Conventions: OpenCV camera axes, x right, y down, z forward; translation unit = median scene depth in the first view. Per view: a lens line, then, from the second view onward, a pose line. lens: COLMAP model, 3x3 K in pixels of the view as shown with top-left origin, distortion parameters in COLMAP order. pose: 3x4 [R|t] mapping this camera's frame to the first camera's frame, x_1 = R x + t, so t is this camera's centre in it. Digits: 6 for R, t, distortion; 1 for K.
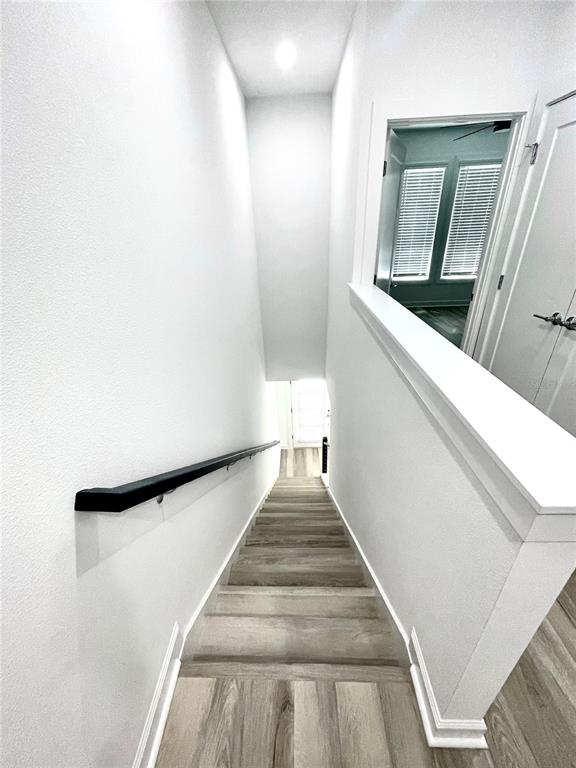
lens RADIAL K [[311.2, 0, 285.1], [0, 311.2, 382.2], [0, 0, 1]] dist [-0.005248, 0.001717]
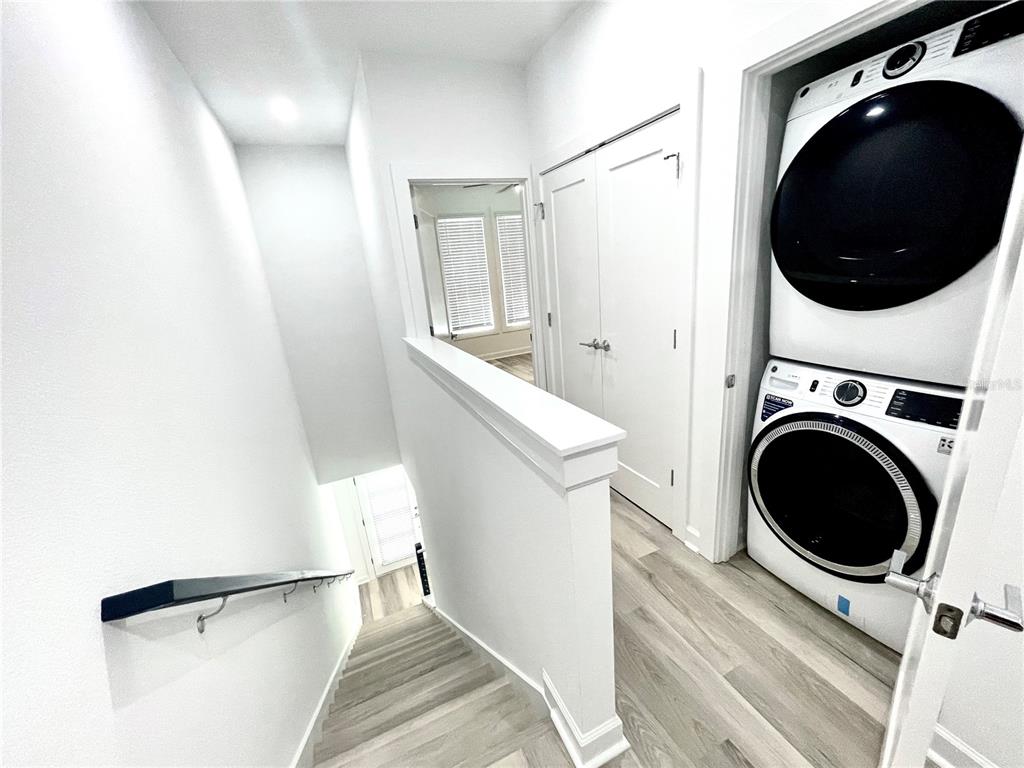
lens RADIAL K [[415.0, 0, 512.3], [0, 415.0, 389.1], [0, 0, 1]] dist [-0.005248, 0.001717]
pose [[0.899627, -0.165373, 0.404133, -0.011662], [0.244245, 0.957761, -0.151784, 0.051996], [-0.361962, 0.235256, 0.902019, -0.097623]]
